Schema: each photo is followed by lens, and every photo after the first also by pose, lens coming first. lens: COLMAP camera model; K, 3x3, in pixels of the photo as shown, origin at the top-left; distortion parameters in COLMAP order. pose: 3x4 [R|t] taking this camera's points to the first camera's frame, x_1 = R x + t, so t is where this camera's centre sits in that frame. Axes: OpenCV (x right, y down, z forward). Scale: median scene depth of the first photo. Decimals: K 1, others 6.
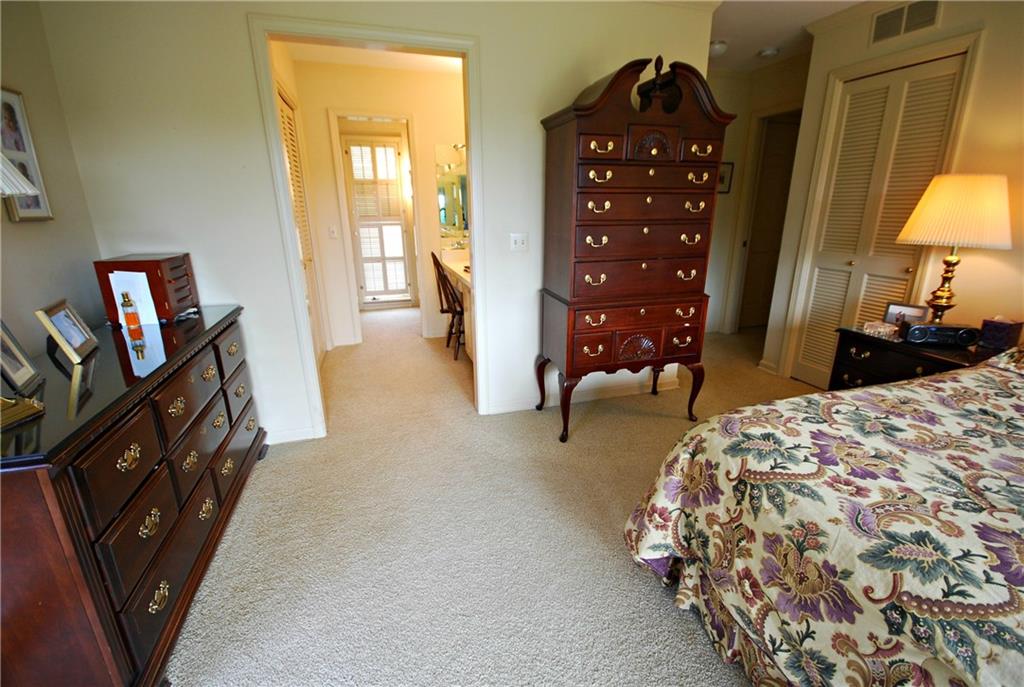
lens RADIAL K [[446.7, 0, 512.0], [0, 446.7, 343.5], [0, 0, 1]] dist [0.000840, 0.000088]
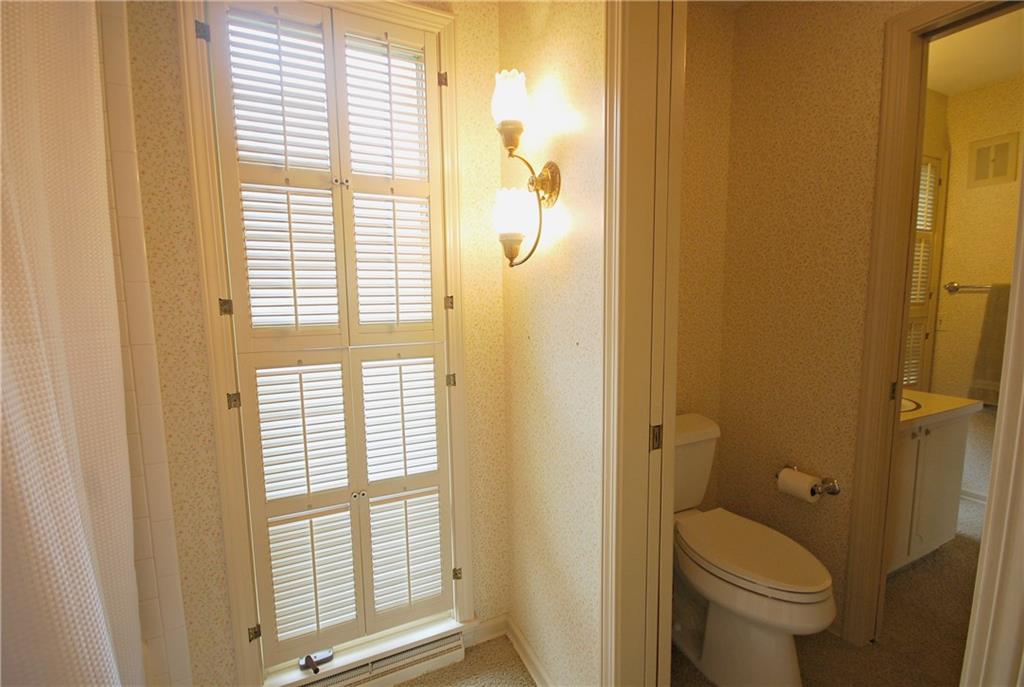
lens RADIAL K [[446.7, 0, 512.0], [0, 446.7, 343.5], [0, 0, 1]] dist [0.000840, 0.000088]
pose [[0.989641, -0.017037, 0.142547, -0.238393], [0.042595, 0.983068, -0.178224, -0.220980], [-0.137096, 0.182449, 0.973610, 0.736466]]
